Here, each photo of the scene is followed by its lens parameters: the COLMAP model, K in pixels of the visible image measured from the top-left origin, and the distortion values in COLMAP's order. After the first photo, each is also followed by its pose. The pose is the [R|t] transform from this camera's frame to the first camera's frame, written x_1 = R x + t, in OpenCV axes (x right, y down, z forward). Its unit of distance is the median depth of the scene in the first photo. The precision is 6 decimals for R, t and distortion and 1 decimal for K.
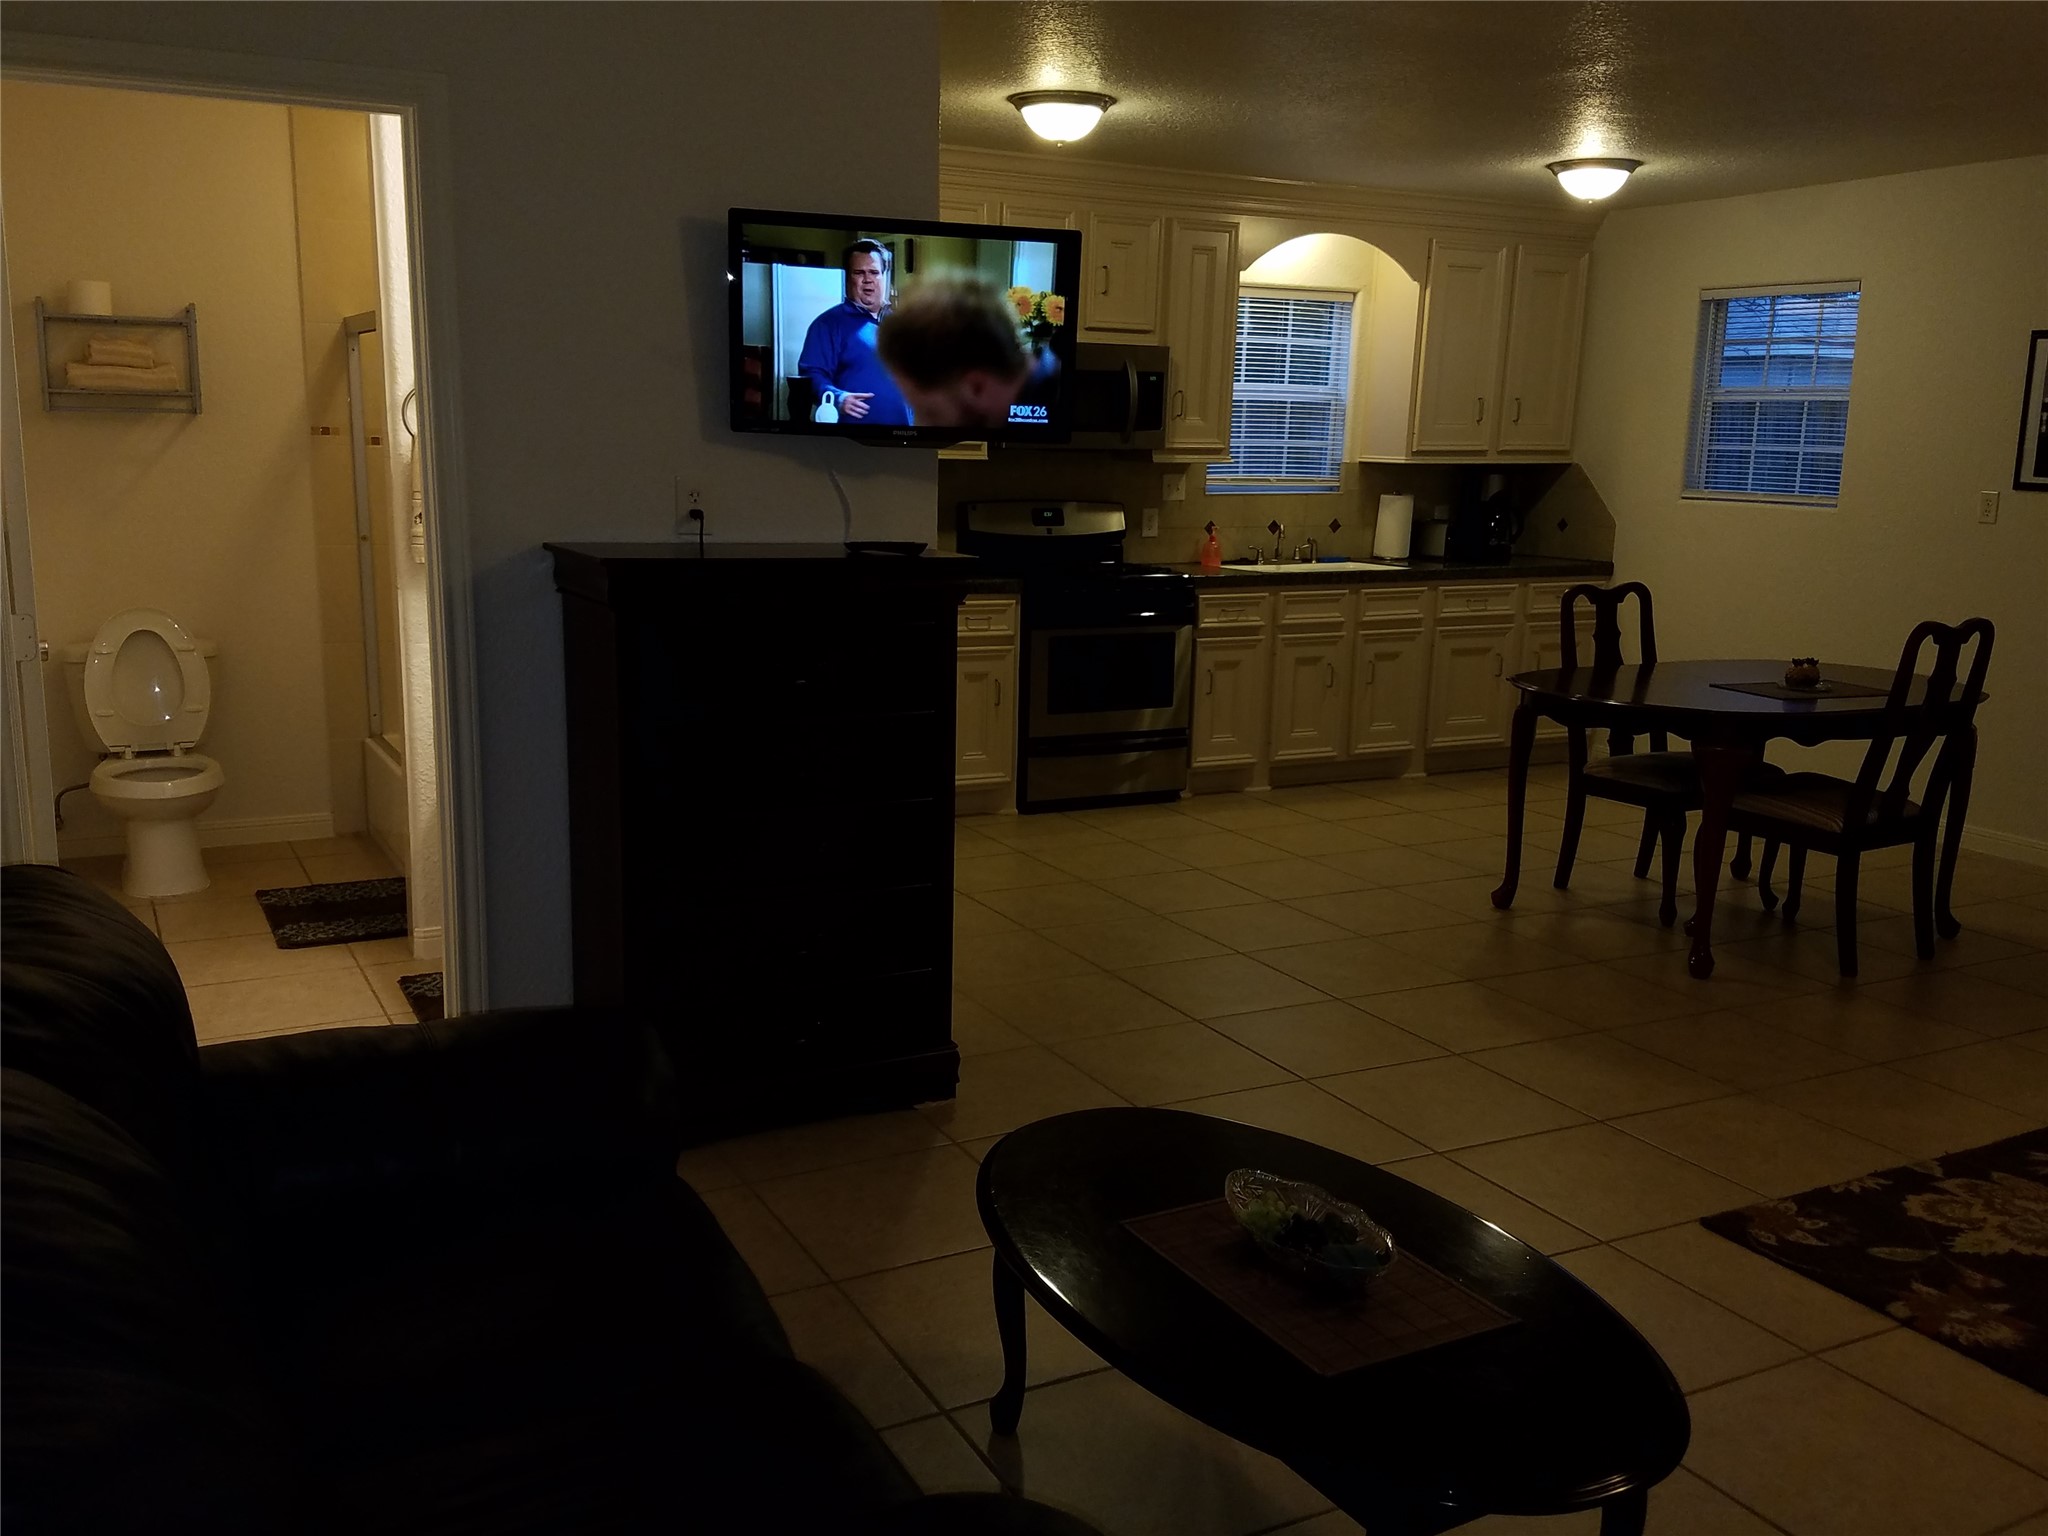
lens RADIAL K [[1772.4, 0, 1011.7], [0, 1772.4, 790.4], [0, 0, 1]] dist [0.196199, -0.300813]
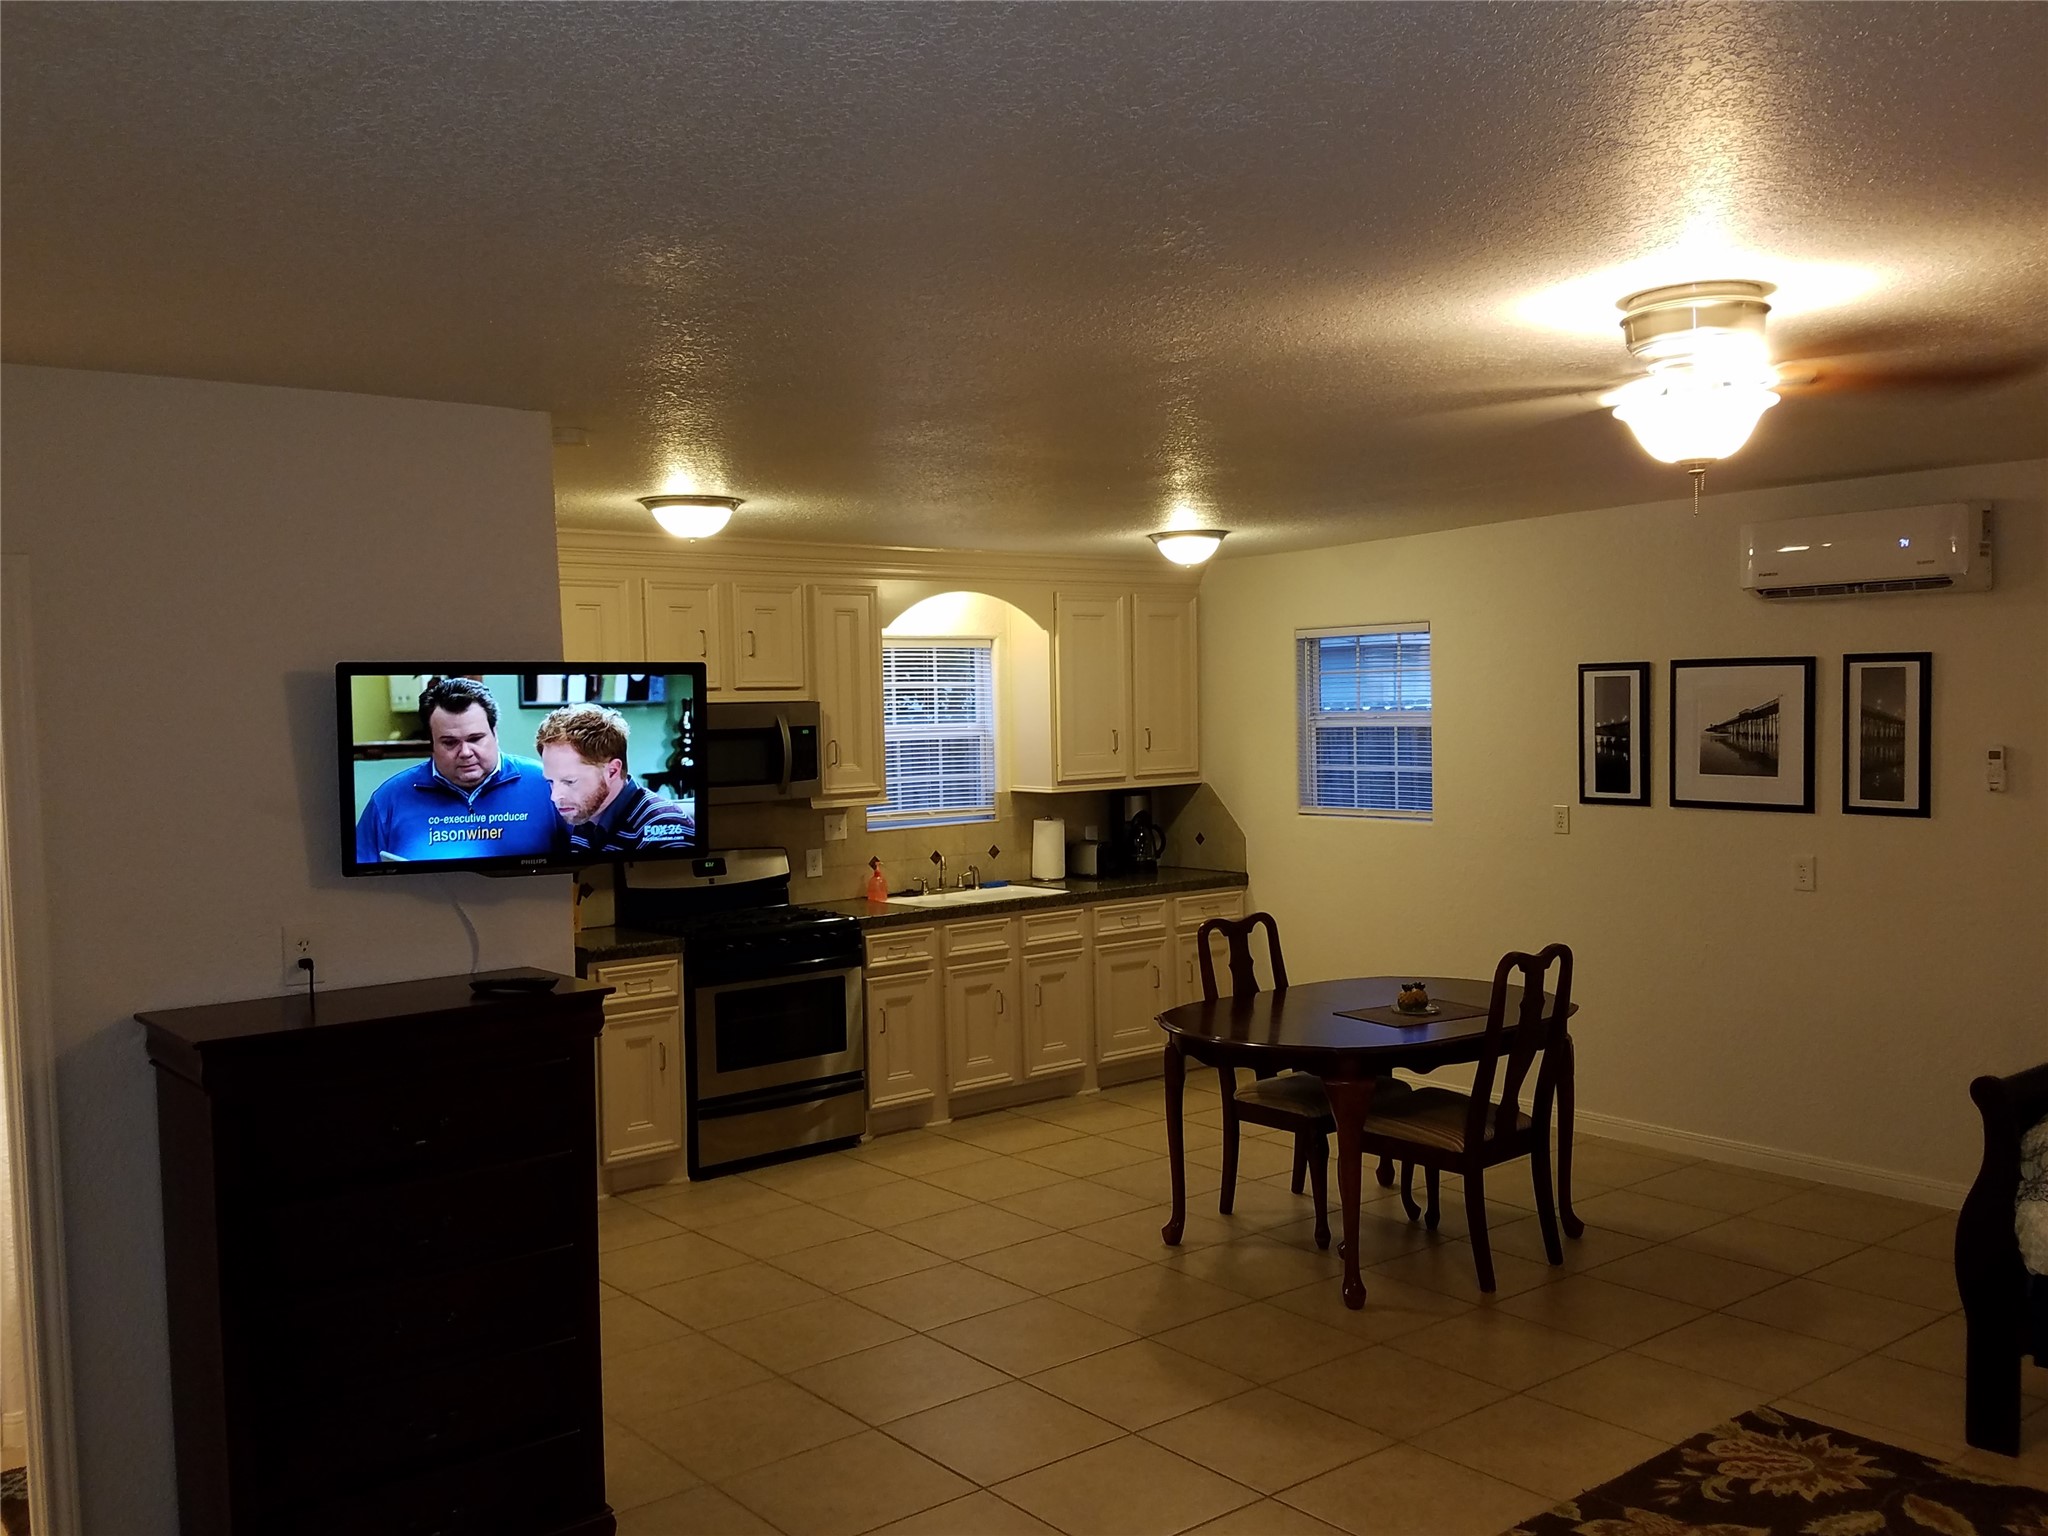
lens RADIAL K [[1772.4, 0, 1022.2], [0, 1772.4, 782.7], [0, 0, 1]] dist [0.196199, -0.300813]
pose [[0.982447, -0.055178, 0.178196, 0.017433], [0.081331, 0.986380, -0.142968, -0.044251], [-0.167880, 0.154951, 0.973553, -0.015471]]
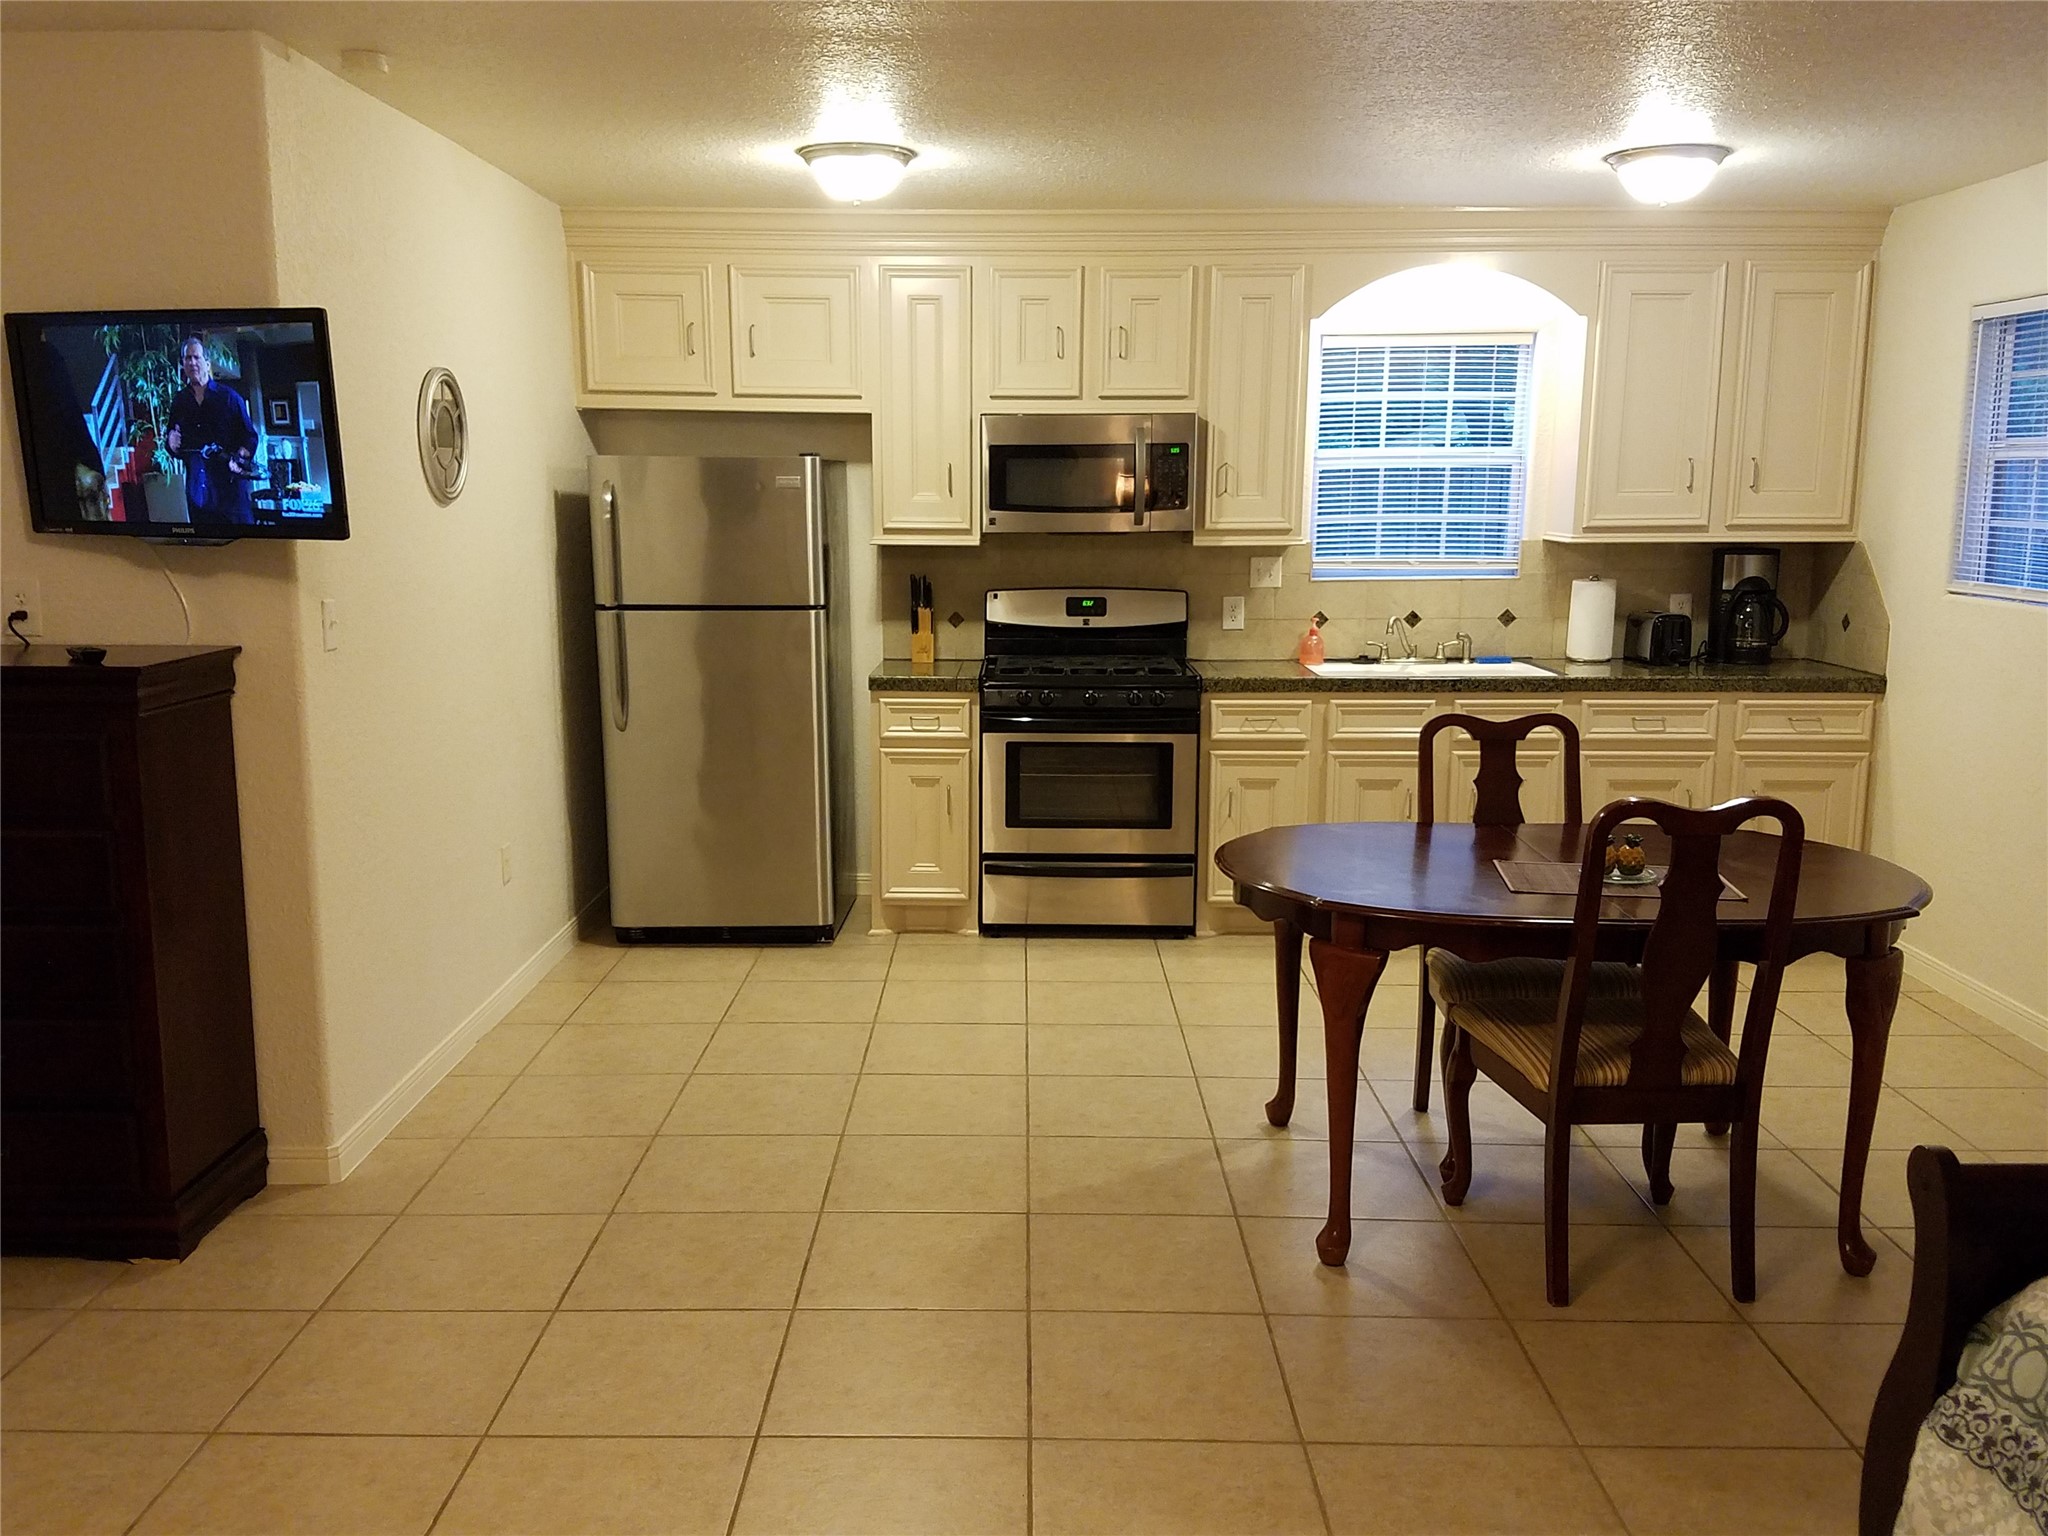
lens RADIAL K [[1772.4, 0, 1014.5], [0, 1772.4, 782.2], [0, 0, 1]] dist [0.196199, -0.300813]
pose [[0.874498, 0.059573, -0.481356, 0.437572], [-0.077938, 0.996792, -0.018230, -0.048076], [0.478726, 0.053457, 0.876336, 0.213842]]
